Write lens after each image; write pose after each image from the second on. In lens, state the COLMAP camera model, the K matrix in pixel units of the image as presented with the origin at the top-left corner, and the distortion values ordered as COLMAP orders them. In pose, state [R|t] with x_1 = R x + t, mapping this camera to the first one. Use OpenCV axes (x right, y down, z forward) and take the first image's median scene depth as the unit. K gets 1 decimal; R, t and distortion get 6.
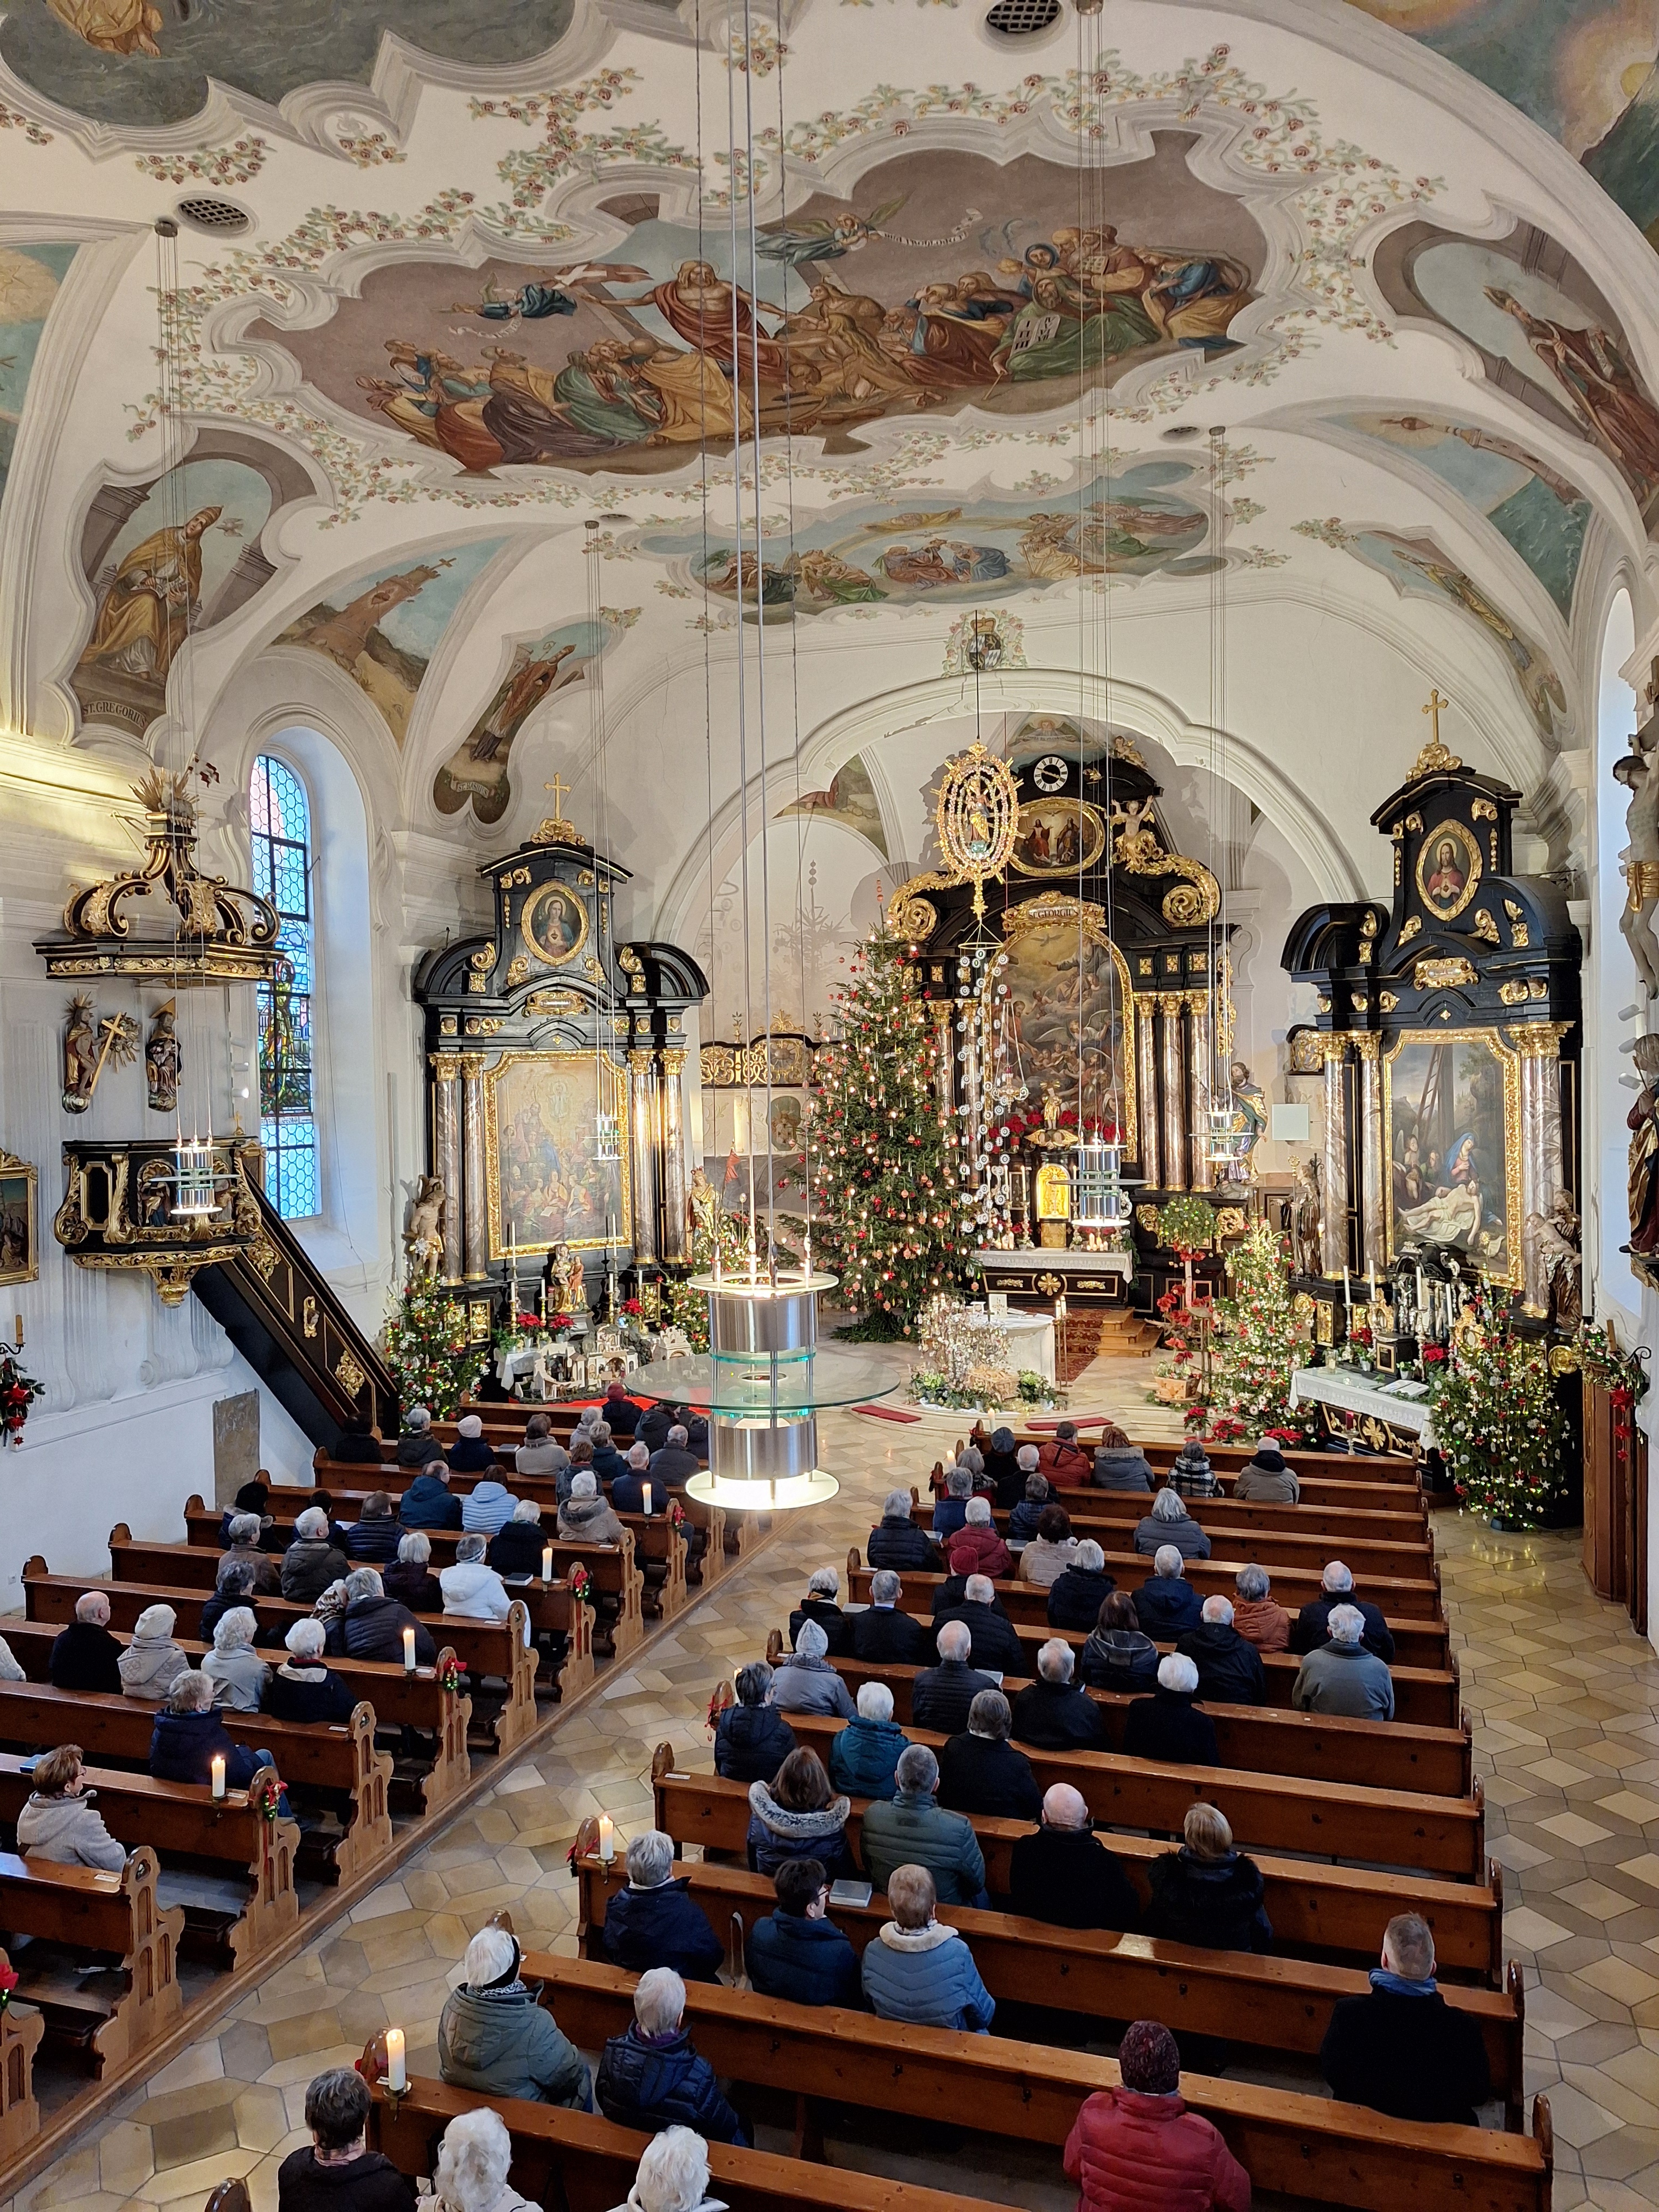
lens RADIAL K [[1518.1, 0, 832.6], [0, 1518.1, 1116.6], [0, 0, 1]] dist [0.113825, -0.152561]
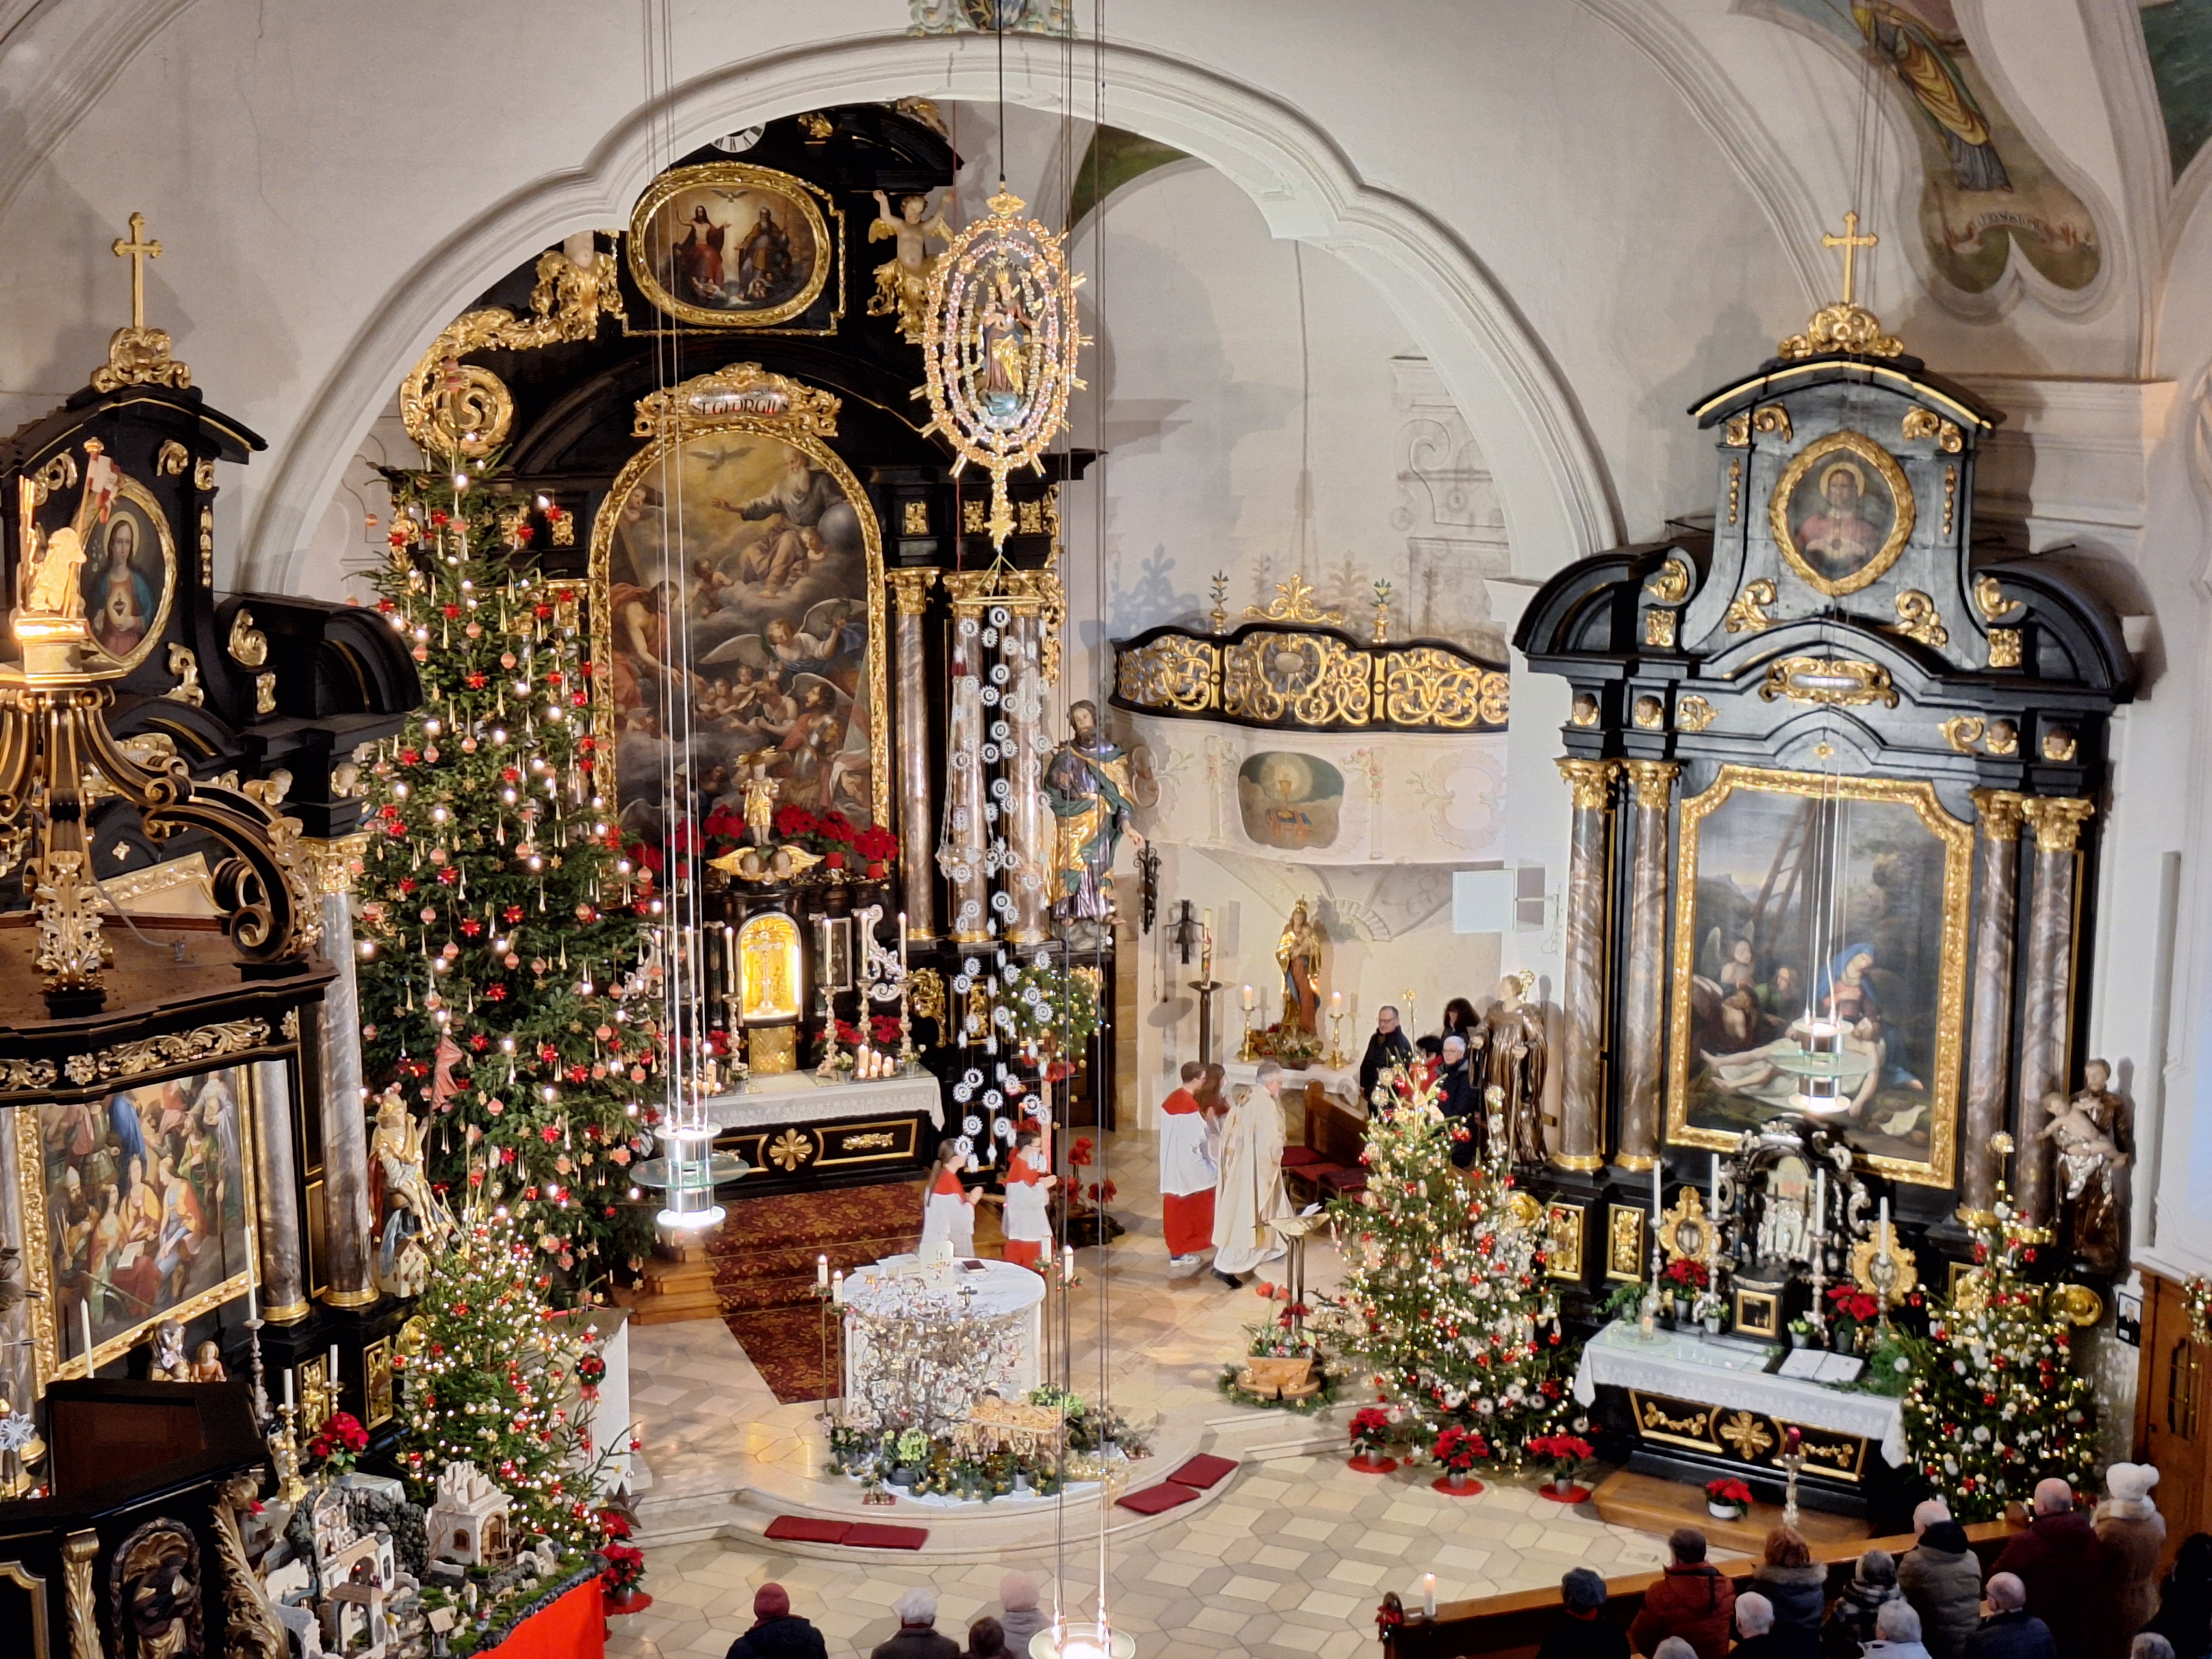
lens RADIAL K [[3049.2, 0, 1012.7], [0, 3049.2, 880.0], [0, 0, 1]] dist [0.111881, 0.040817]
pose [[0.792177, -0.102495, 0.601624, -0.496775], [0.004480, 0.986746, 0.162208, -0.178469], [-0.610275, -0.125802, 0.782137, 0.193524]]
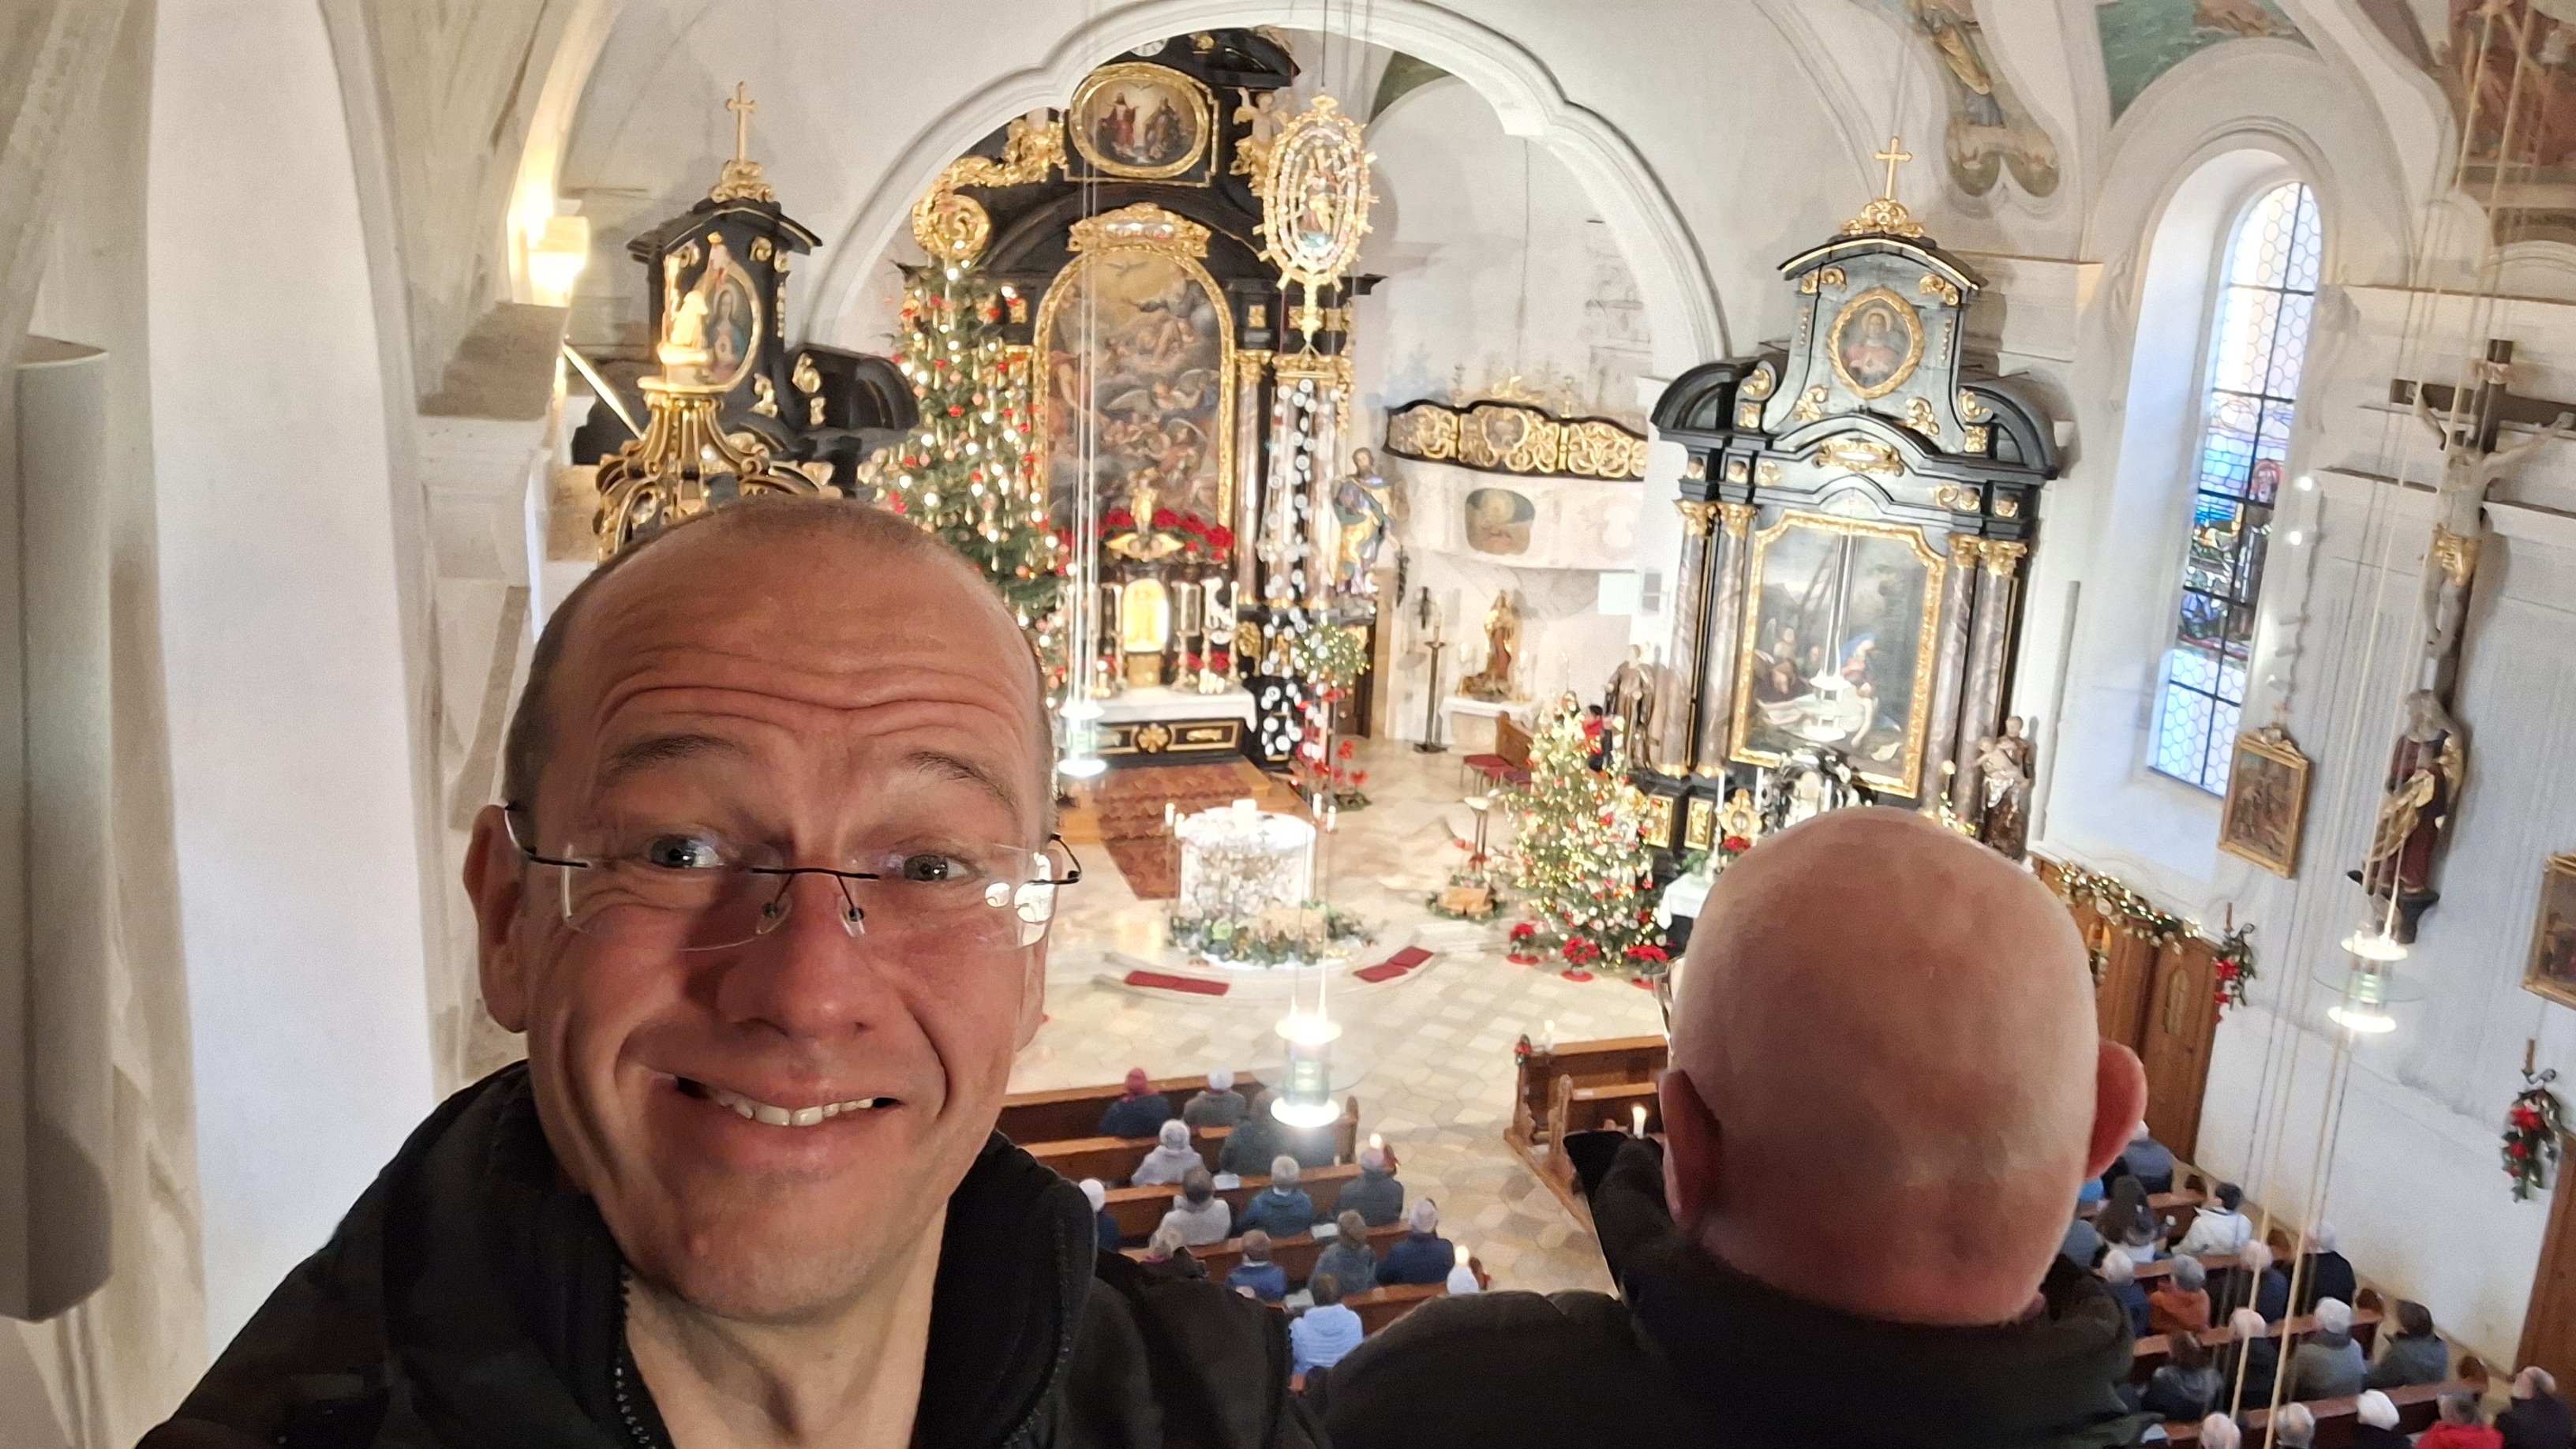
lens RADIAL K [[2100.2, 0, 1291.9], [0, 2100.2, 750.2], [0, 0, 1]] dist [0.080389, -0.045079]
pose [[0.804686, -0.110231, 0.583378, -0.515845], [-0.043436, 0.969049, 0.243018, -0.178292], [-0.592110, -0.220893, 0.774992, 0.156361]]
